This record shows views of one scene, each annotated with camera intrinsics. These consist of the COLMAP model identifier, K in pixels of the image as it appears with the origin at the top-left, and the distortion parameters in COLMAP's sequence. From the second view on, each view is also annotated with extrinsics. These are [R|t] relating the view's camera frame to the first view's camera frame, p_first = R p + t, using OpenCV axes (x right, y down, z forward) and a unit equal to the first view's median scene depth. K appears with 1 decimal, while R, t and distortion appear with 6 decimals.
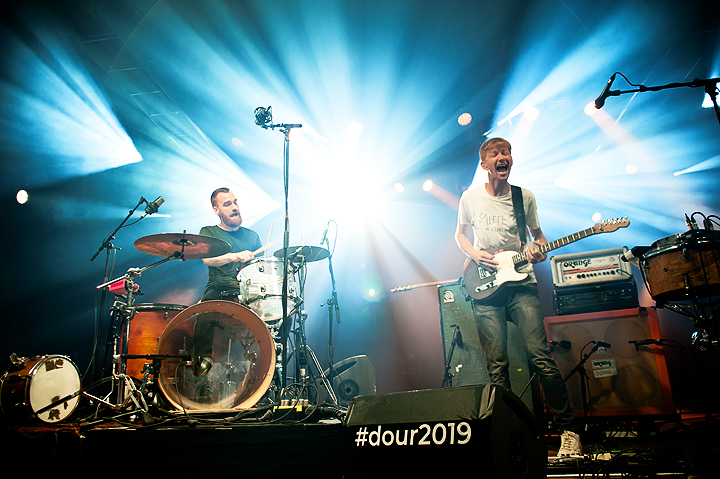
lens RADIAL K [[497.6, 0, 360.0], [0, 497.6, 239.5], [0, 0, 1]] dist [-0.081527, 0.056931]
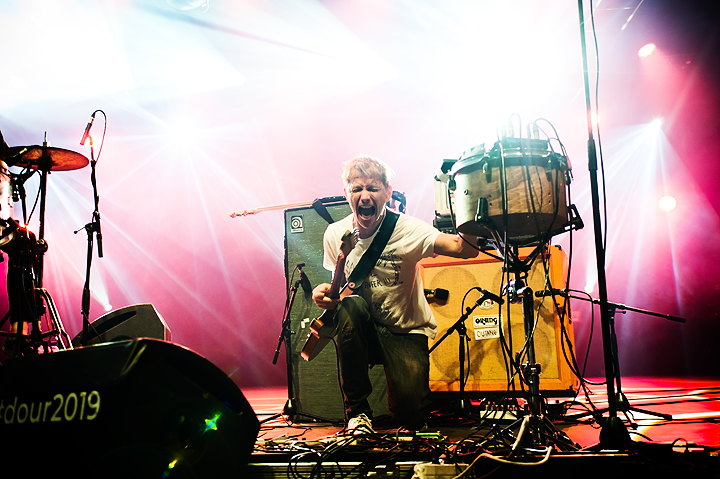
lens RADIAL K [[709.2, 0, 360.0], [0, 709.2, 239.5], [0, 0, 1]] dist [0.001877, 0.180290]
pose [[0.997320, 0.019685, 0.070469, 0.411505], [-0.028953, 0.990691, 0.133016, -0.004220], [-0.067195, -0.134700, 0.988605, -0.039673]]
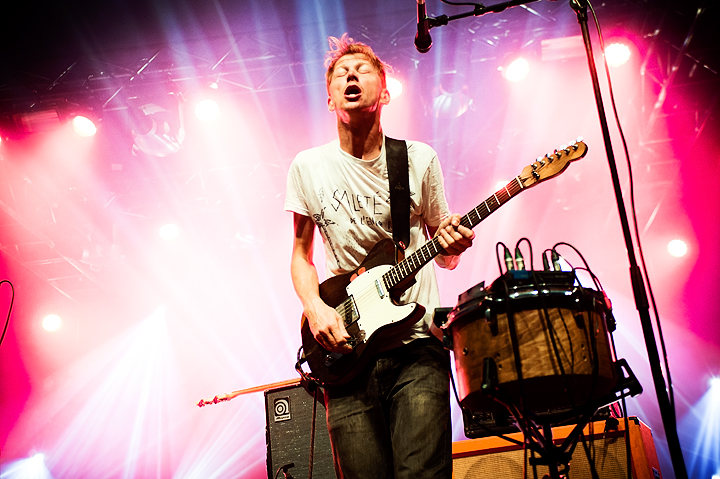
lens RADIAL K [[864.8, 0, 360.0], [0, 864.8, 239.5], [0, 0, 1]] dist [0.146835, -0.007808]
pose [[0.998736, -0.041353, 0.028576, 0.509662], [0.043350, 0.996374, -0.073206, 0.006458], [-0.025445, 0.074352, 0.996907, 0.078026]]
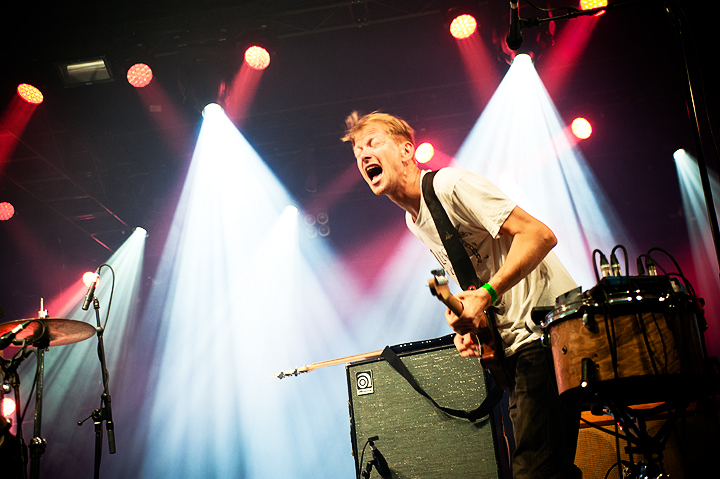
lens RADIAL K [[986.7, 0, 360.0], [0, 986.7, 239.5], [0, 0, 1]] dist [0.147853, 0.051694]
pose [[0.998029, -0.055795, -0.028733, 0.445541], [0.055678, 0.998437, -0.004880, -0.075661], [0.028960, 0.003270, 0.999575, -0.159882]]
